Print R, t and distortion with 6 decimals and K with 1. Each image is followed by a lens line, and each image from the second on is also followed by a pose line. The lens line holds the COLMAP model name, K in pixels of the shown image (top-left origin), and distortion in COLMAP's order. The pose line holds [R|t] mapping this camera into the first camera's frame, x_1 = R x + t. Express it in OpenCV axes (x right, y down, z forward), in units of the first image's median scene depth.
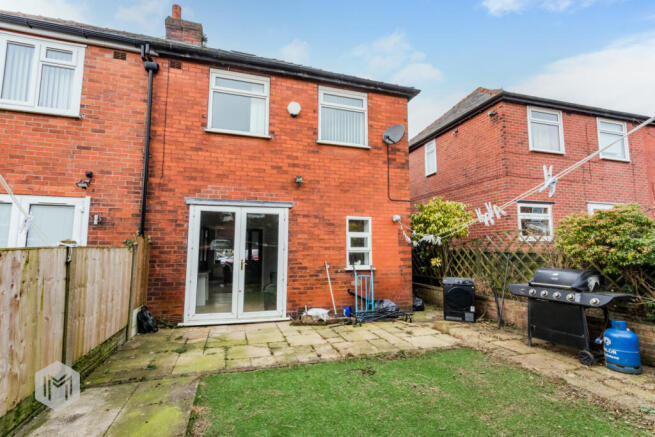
lens RADIAL K [[308.6, 0, 327.5], [0, 308.6, 218.5], [0, 0, 1]] dist [0.000620, 0.000023]
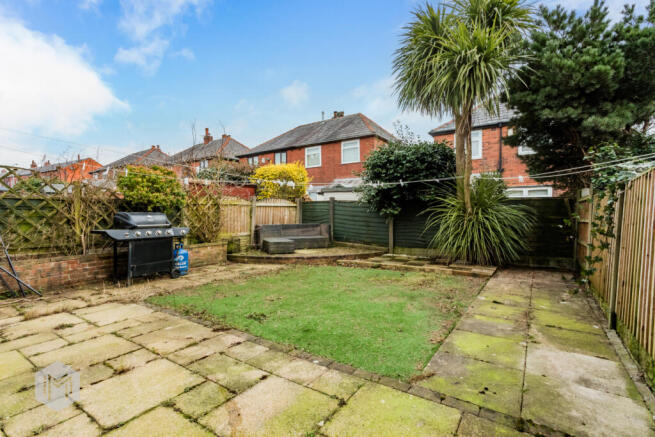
lens RADIAL K [[308.6, 0, 327.5], [0, 308.6, 218.5], [0, 0, 1]] dist [0.000620, 0.000023]
pose [[-0.623261, -0.013944, 0.781890, -0.651483], [-0.075601, 0.996232, -0.042496, 0.202725], [-0.778351, -0.085598, -0.621967, 1.296708]]
